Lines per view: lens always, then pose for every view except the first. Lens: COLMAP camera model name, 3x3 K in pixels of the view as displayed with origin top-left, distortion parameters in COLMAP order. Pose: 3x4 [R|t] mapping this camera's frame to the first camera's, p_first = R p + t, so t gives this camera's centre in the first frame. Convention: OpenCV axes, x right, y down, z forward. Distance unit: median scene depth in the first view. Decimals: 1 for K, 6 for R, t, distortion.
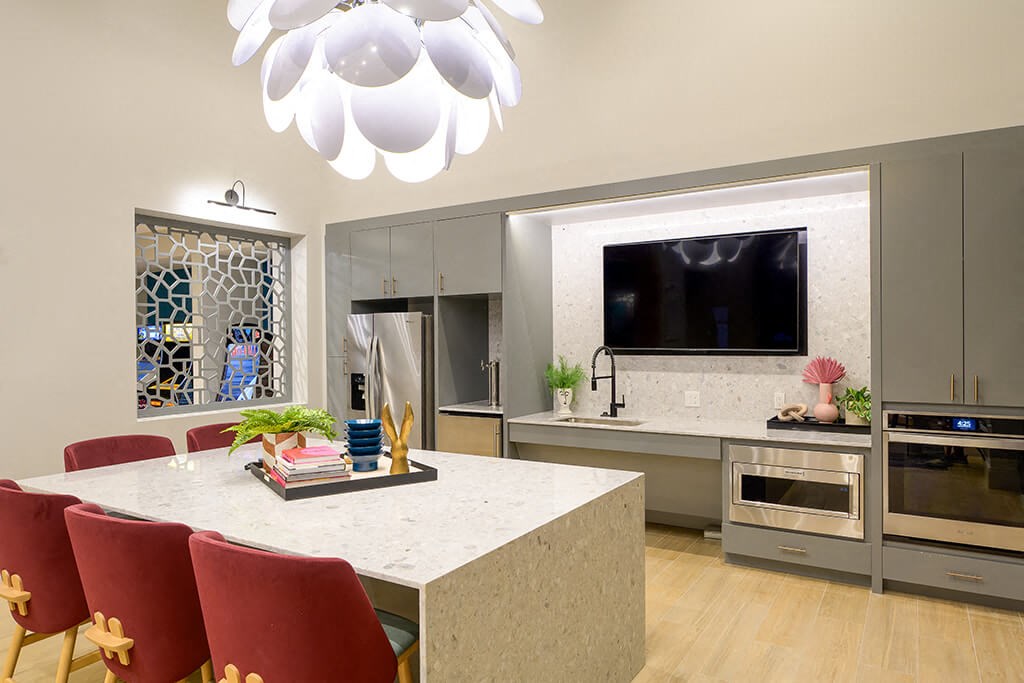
lens RADIAL K [[645.7, 0, 511.5], [0, 645.7, 339.1], [0, 0, 1]] dist [0.005876, -0.000517]
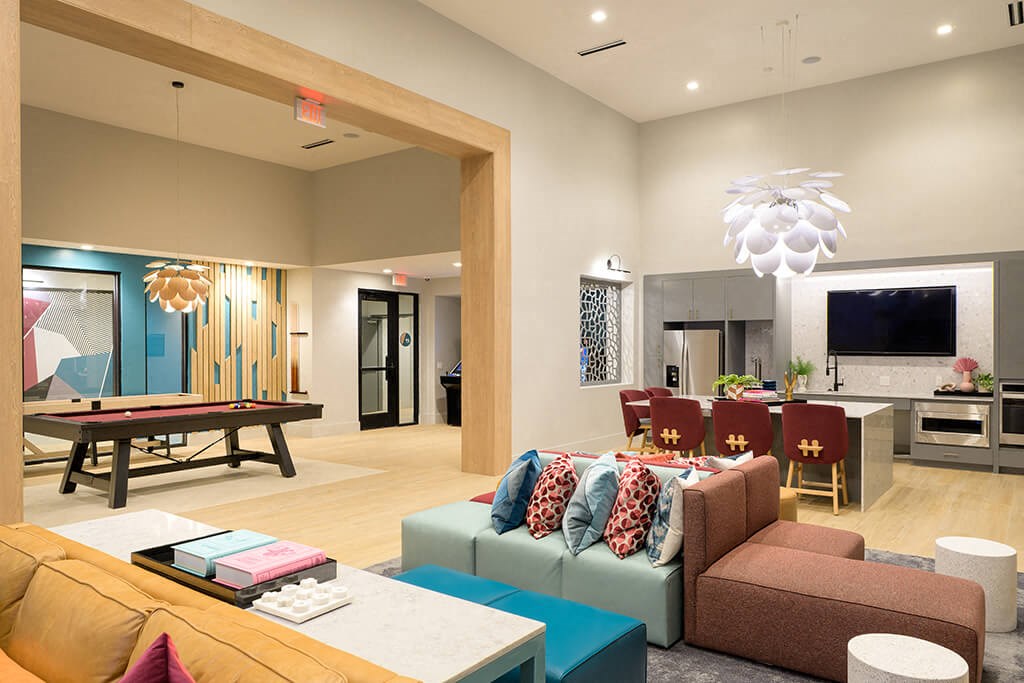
lens RADIAL K [[706.4, 0, 513.1], [0, 706.4, 345.0], [0, 0, 1]] dist [0.006401, 0.002782]
pose [[0.996927, 0.008065, -0.077915, -0.610281], [-0.008227, 0.999965, -0.001752, 0.007033], [0.077898, 0.002388, 0.996958, -1.051380]]
